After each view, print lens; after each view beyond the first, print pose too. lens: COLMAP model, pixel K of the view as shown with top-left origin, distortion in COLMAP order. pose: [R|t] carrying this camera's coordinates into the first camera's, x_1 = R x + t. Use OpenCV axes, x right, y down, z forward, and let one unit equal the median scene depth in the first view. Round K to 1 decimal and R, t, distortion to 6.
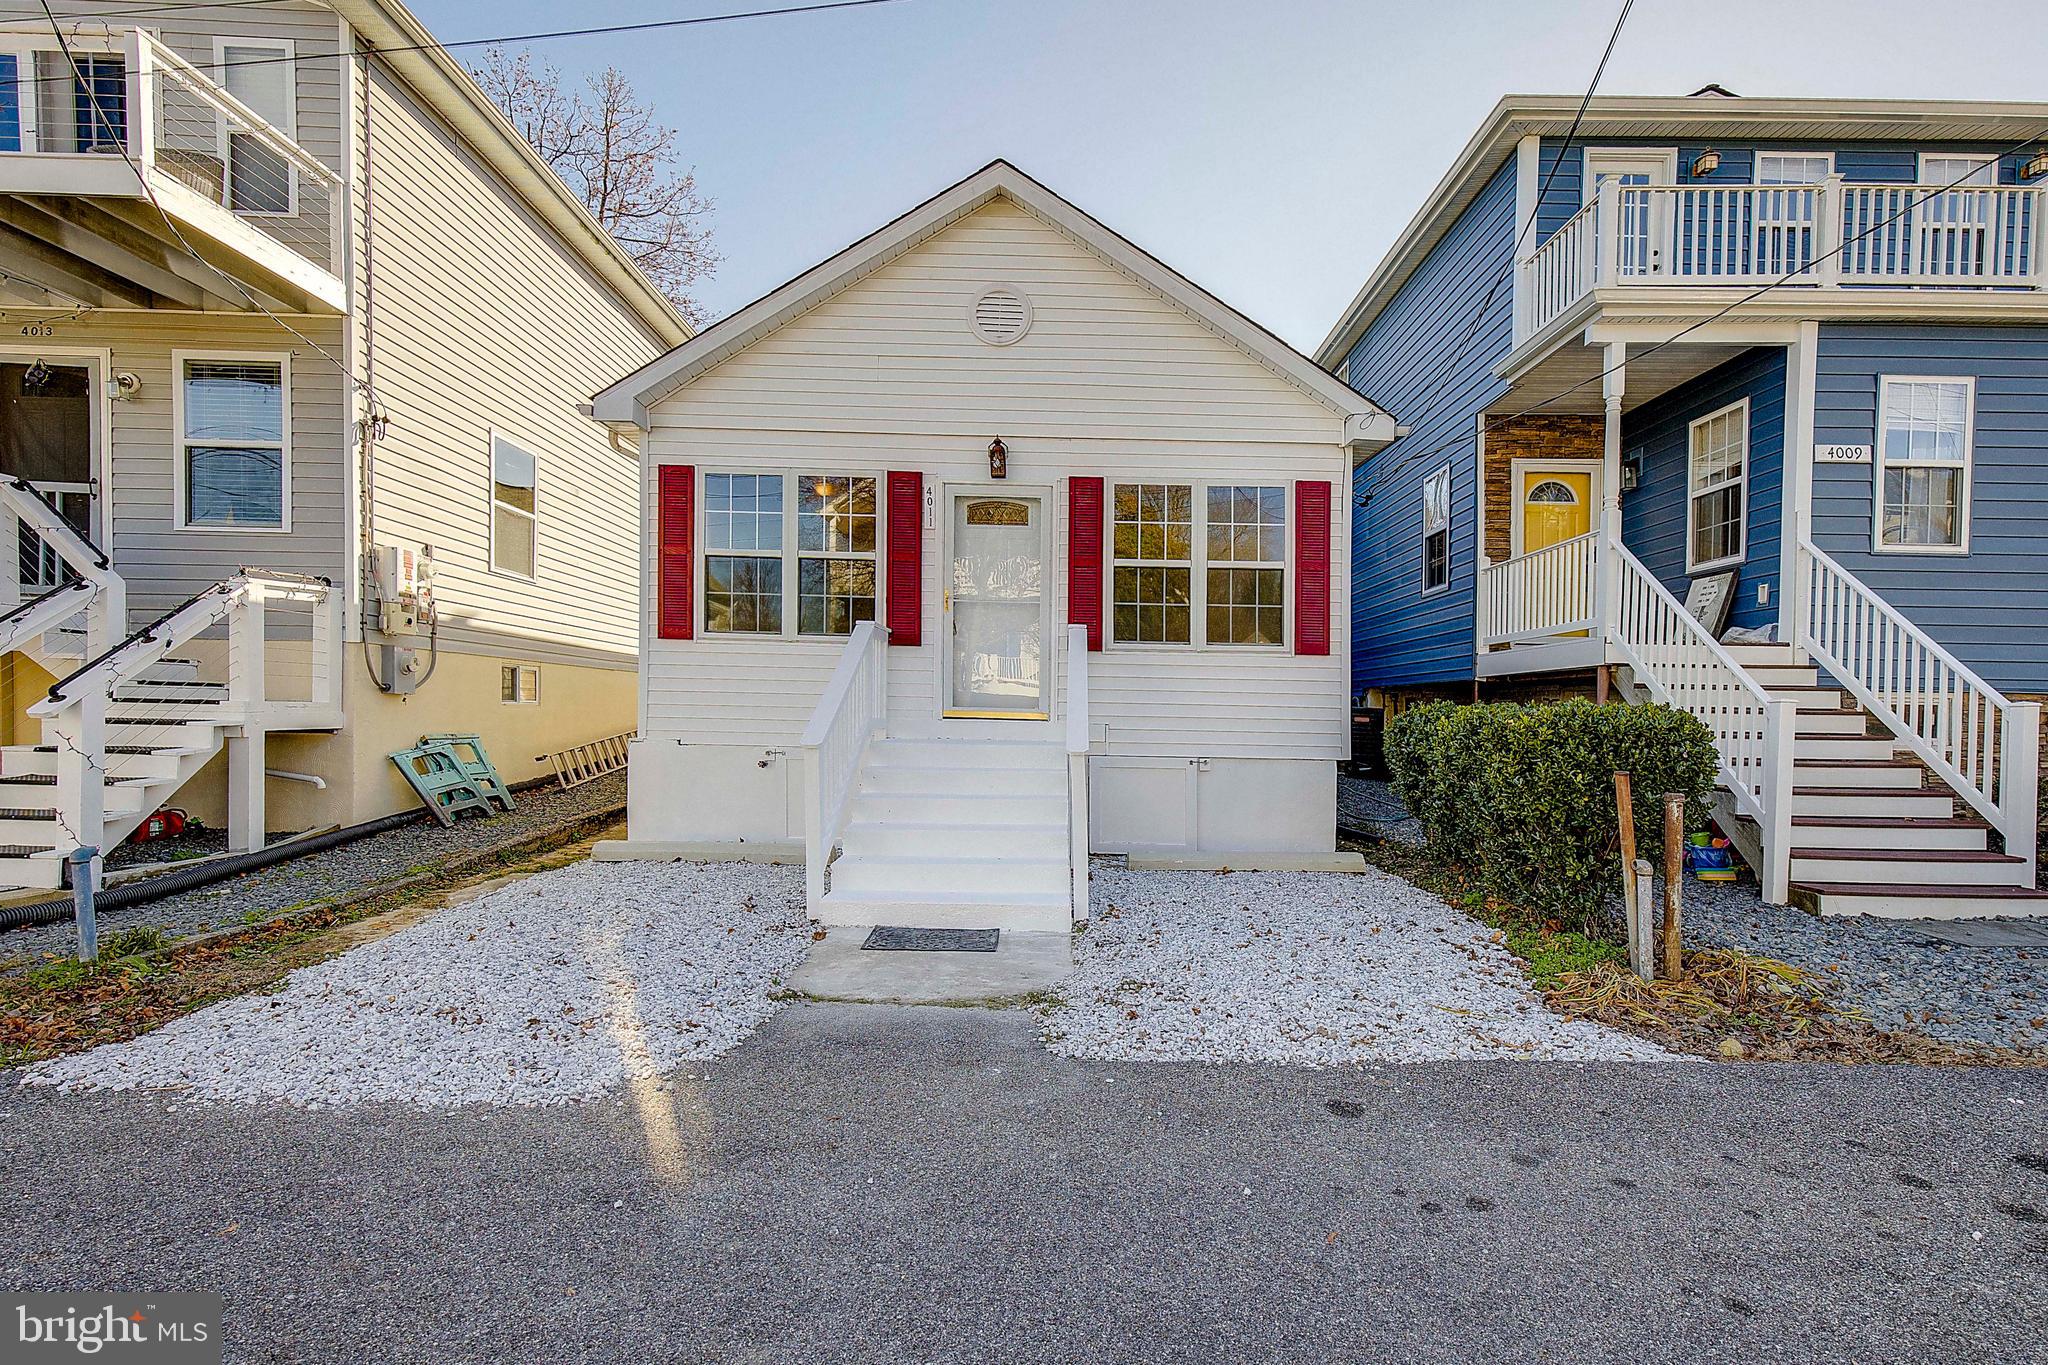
lens RADIAL K [[929.7, 0, 1061.6], [0, 929.7, 719.4], [0, 0, 1]] dist [0.004557, 0.000943]
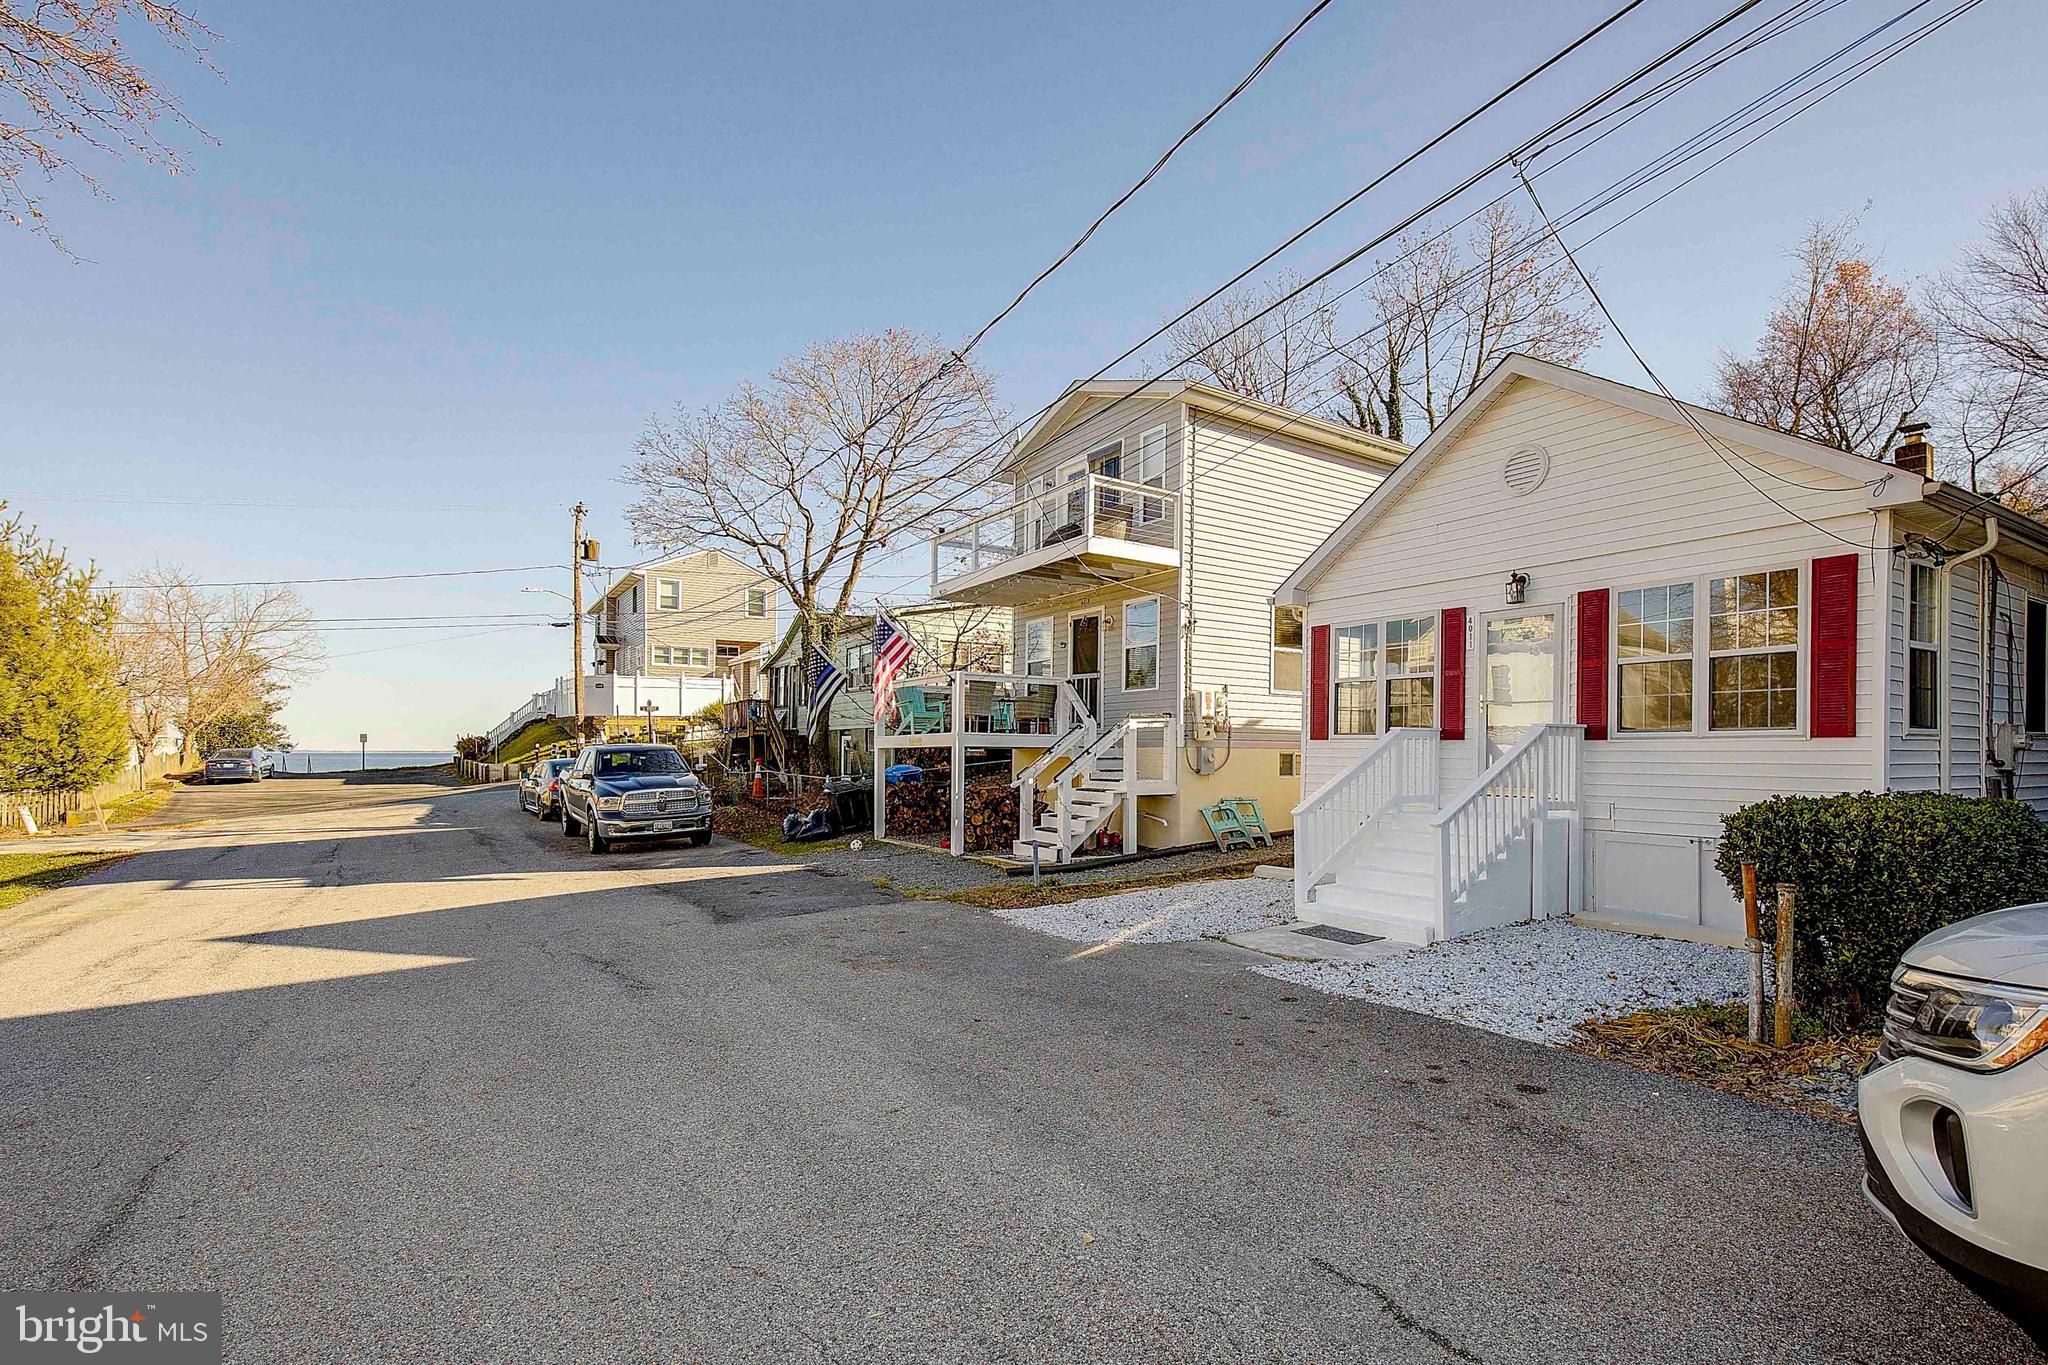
lens RADIAL K [[936.8, 0, 1025.5], [0, 936.8, 770.4], [0, 0, 1]] dist [0.001018, 0.000118]
pose [[0.520625, -0.002508, -0.853782, 0.652931], [-0.002820, 0.999985, -0.004657, -0.027946], [0.853781, 0.004832, 0.520610, -0.212348]]
